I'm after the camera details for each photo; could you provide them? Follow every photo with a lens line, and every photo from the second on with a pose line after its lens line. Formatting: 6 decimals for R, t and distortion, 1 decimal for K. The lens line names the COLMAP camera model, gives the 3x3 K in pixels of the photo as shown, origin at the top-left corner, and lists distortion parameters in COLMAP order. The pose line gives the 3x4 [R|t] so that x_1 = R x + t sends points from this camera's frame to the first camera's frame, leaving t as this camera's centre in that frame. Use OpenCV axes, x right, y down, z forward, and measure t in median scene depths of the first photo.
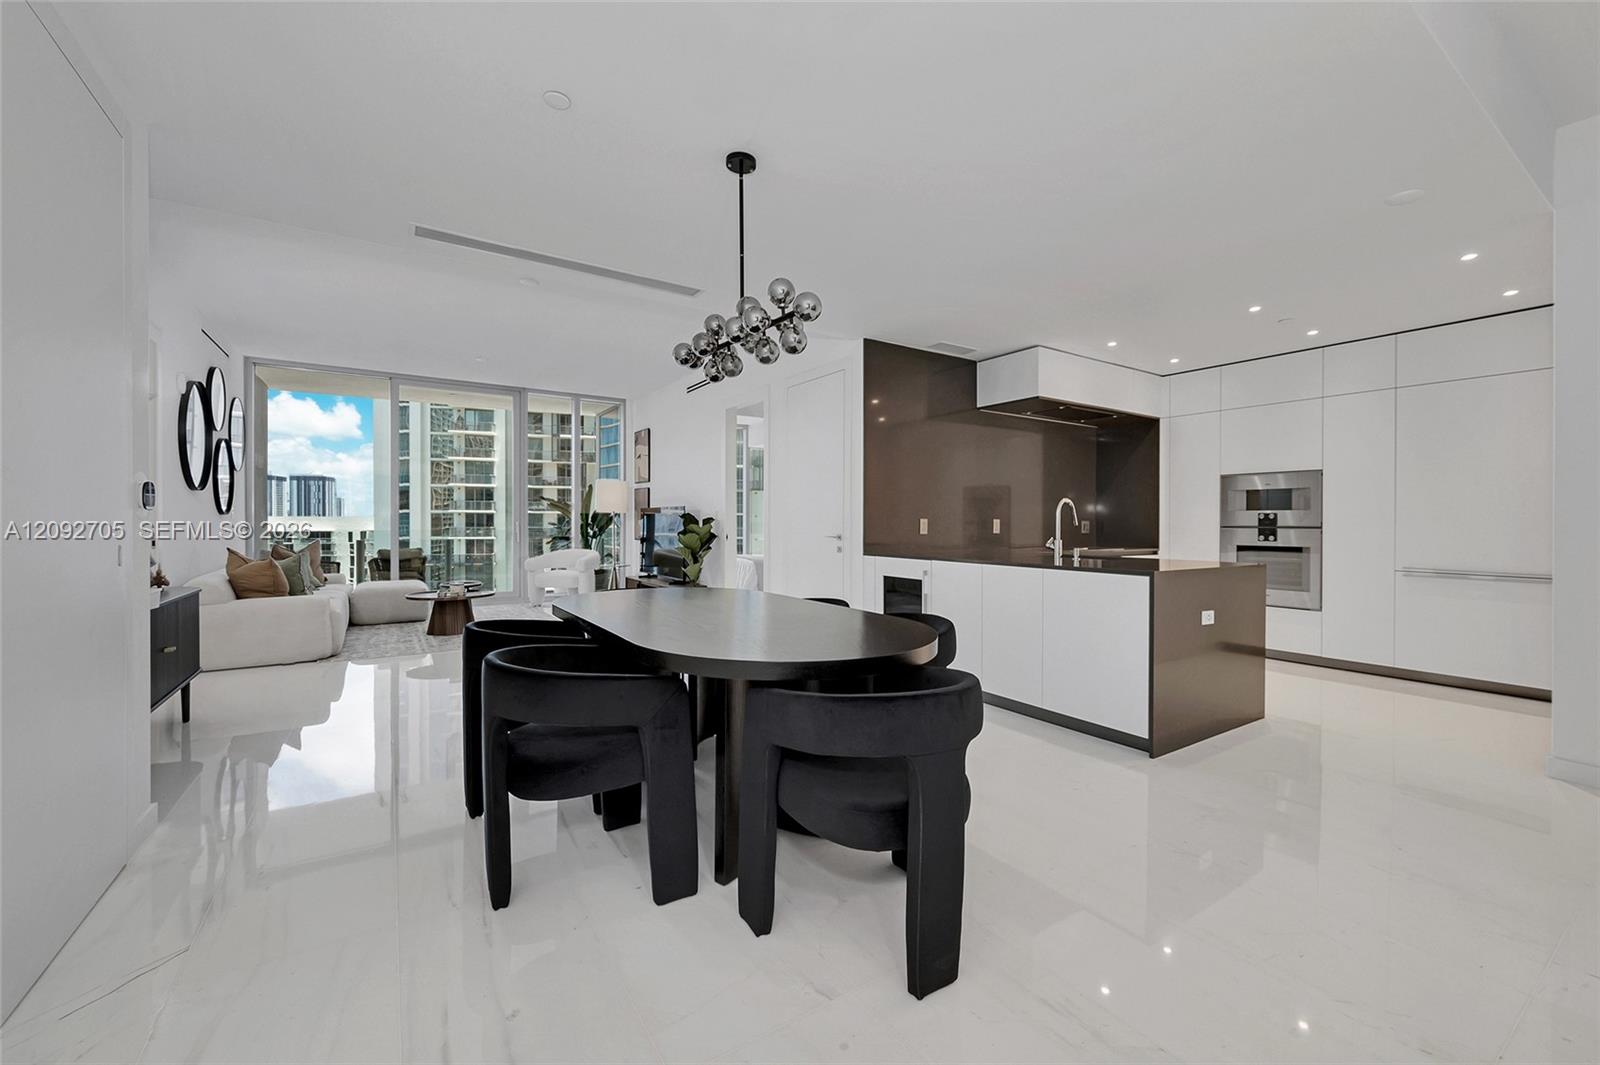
lens RADIAL K [[642.2, 0, 809.9], [0, 642.2, 532.6], [0, 0, 1]] dist [0.000084, -0.000151]
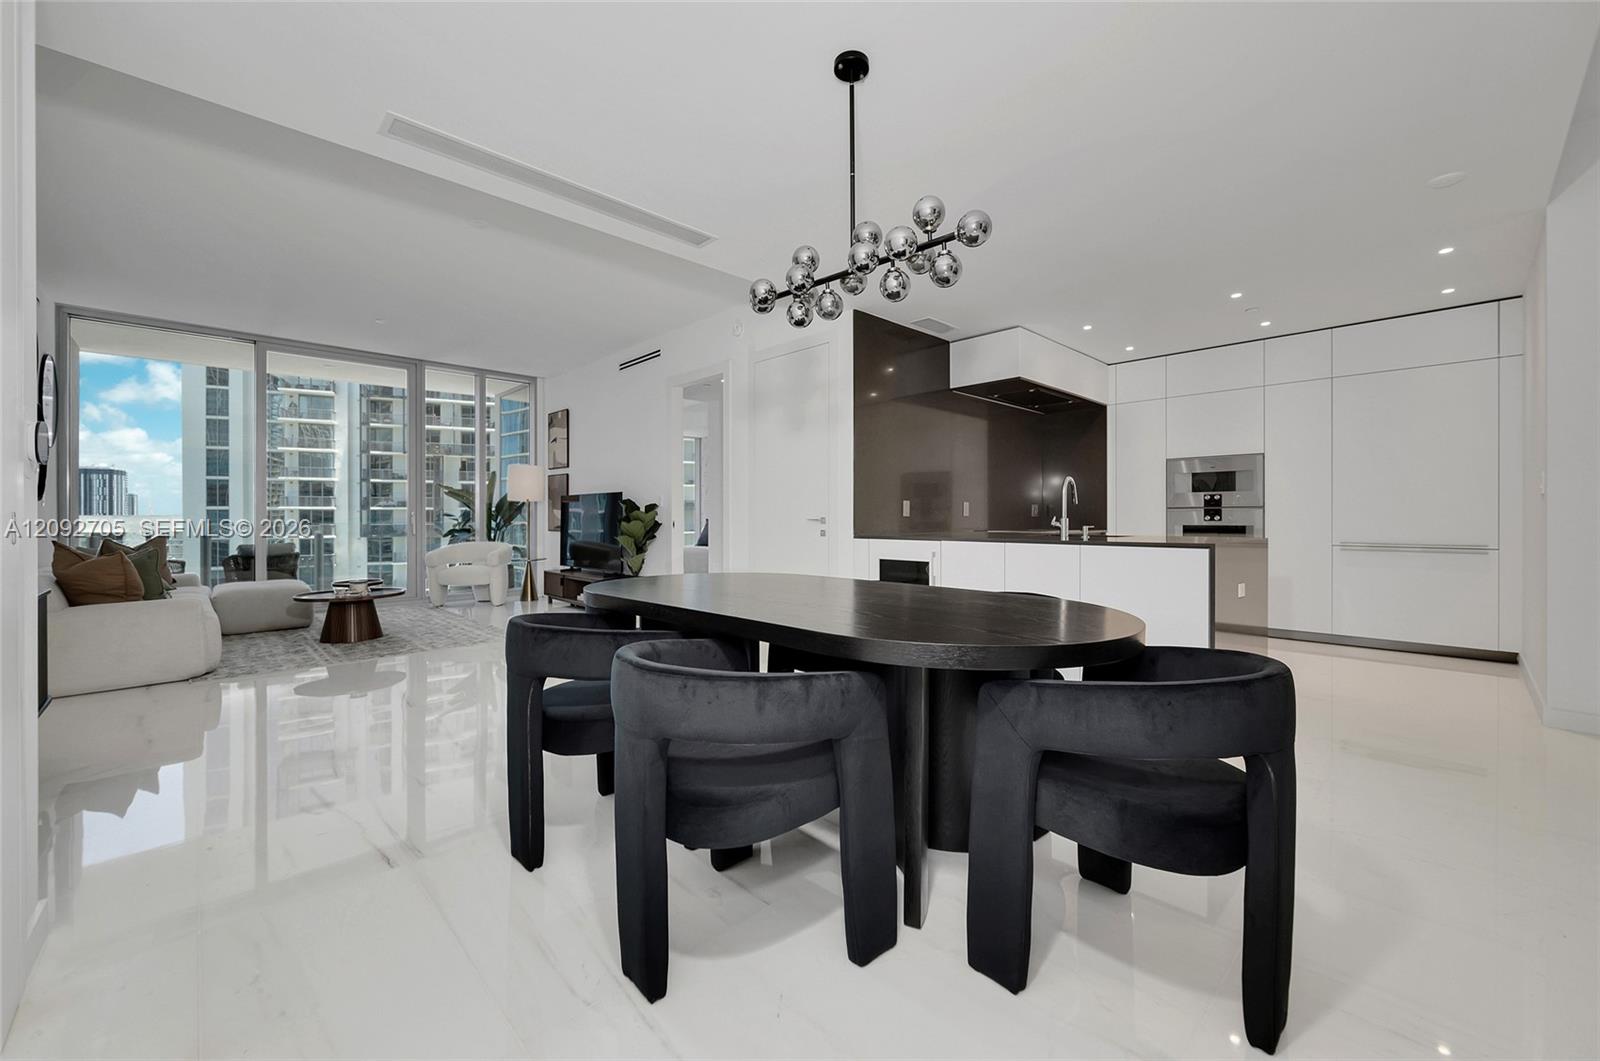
lens RADIAL K [[633.5, 0, 792.0], [0, 633.5, 523.4], [0, 0, 1]] dist [-0.001791, -0.000149]
pose [[0.984792, -0.009386, 0.173486, -0.135673], [0.010527, 0.999929, -0.005657, 0.014138], [-0.173421, 0.007398, 0.984820, 0.077382]]
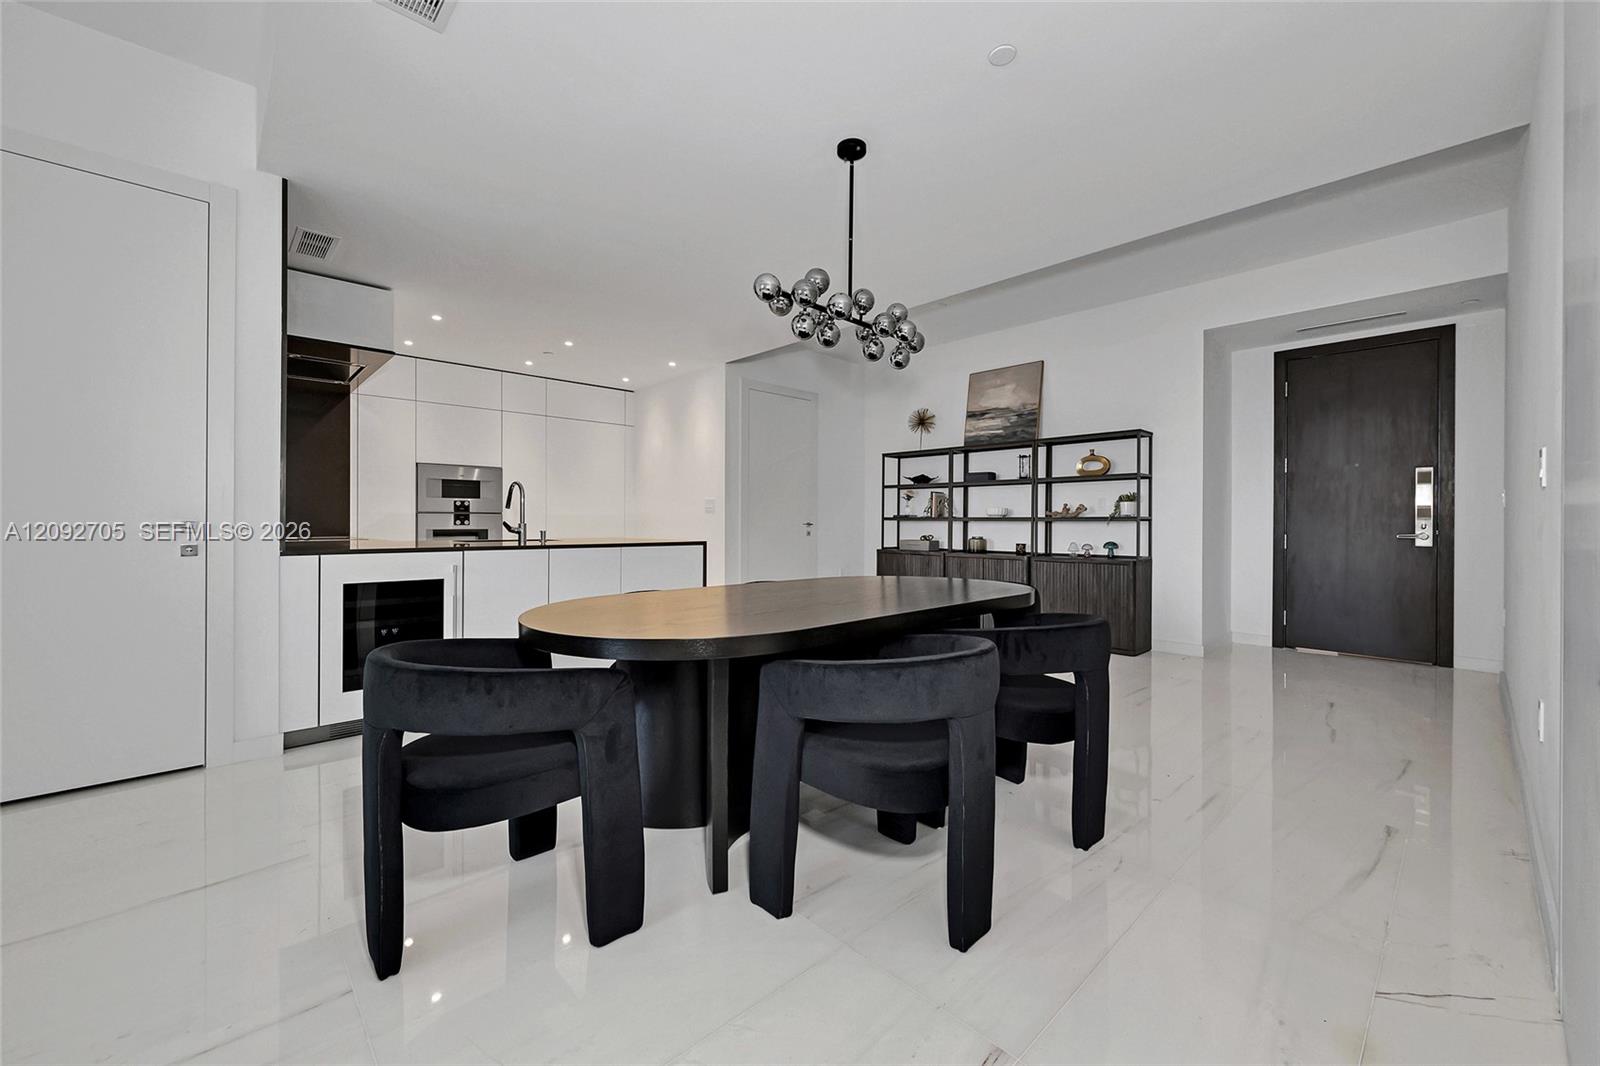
lens RADIAL K [[636.8, 0, 803.5], [0, 636.8, 521.3], [0, 0, 1]] dist [-0.001523, -0.000215]
pose [[-0.172526, -0.004687, 0.984994, -0.449634], [0.008653, 0.999943, 0.006274, 0.004128], [-0.984967, 0.009606, -0.172476, 0.517460]]
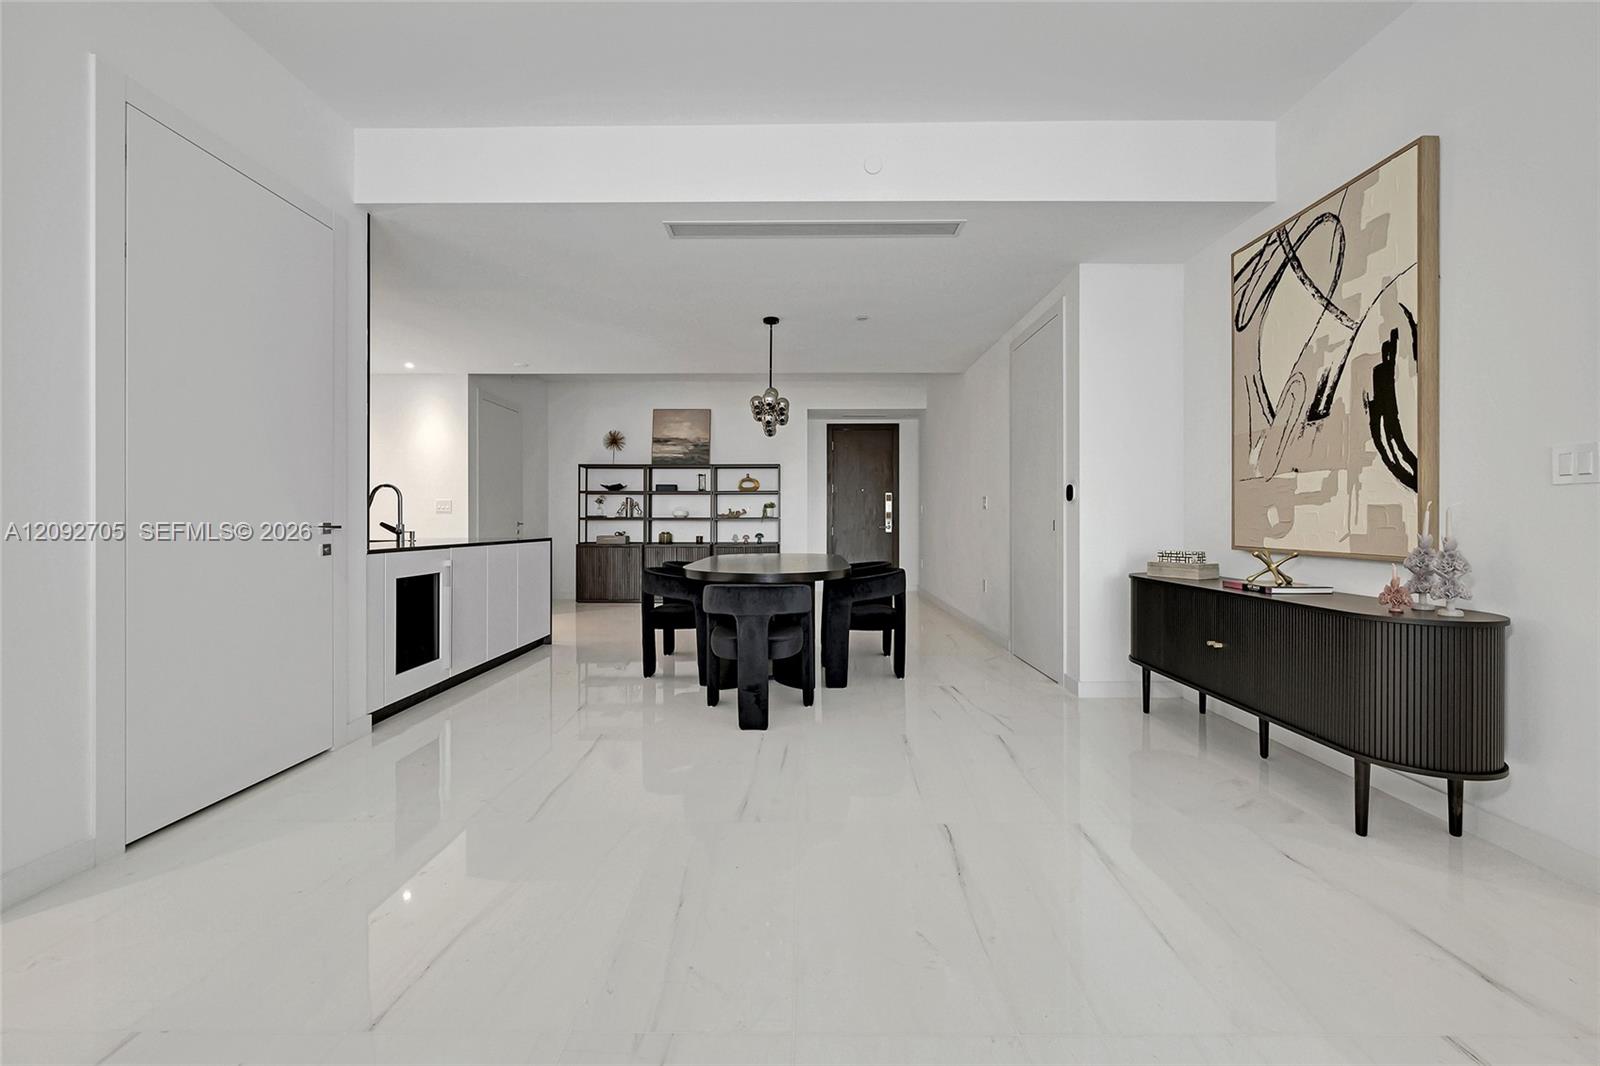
lens RADIAL K [[636.8, 0, 803.5], [0, 636.8, 521.3], [0, 0, 1]] dist [-0.001523, -0.000215]
pose [[-0.831934, -0.004110, 0.554859, -0.505031], [0.004326, 0.999894, 0.013892, -0.003339], [-0.554857, 0.013957, -0.831828, 1.038671]]
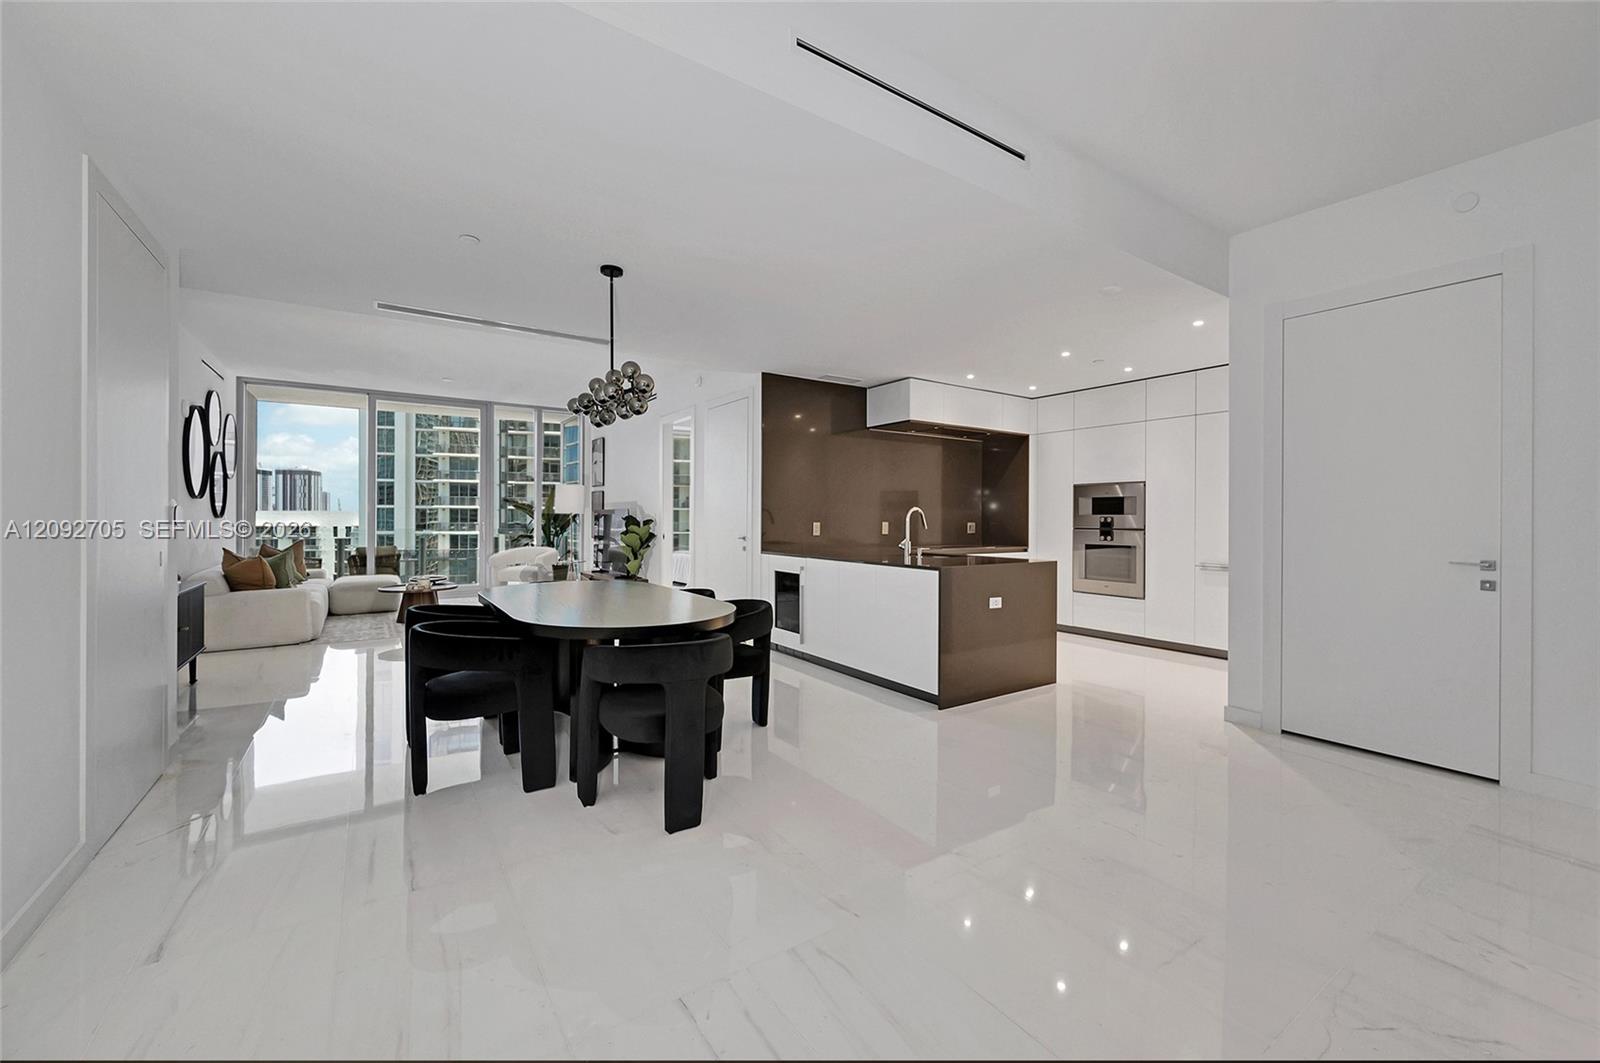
lens RADIAL K [[636.8, 0, 803.5], [0, 636.8, 519.8], [0, 0, 1]] dist [-0.001523, -0.000215]
pose [[0.999919, -0.000914, 0.012702, 0.118550], [0.001053, 0.999939, -0.010951, -0.011506], [-0.012691, 0.010964, 0.999859, -0.150267]]
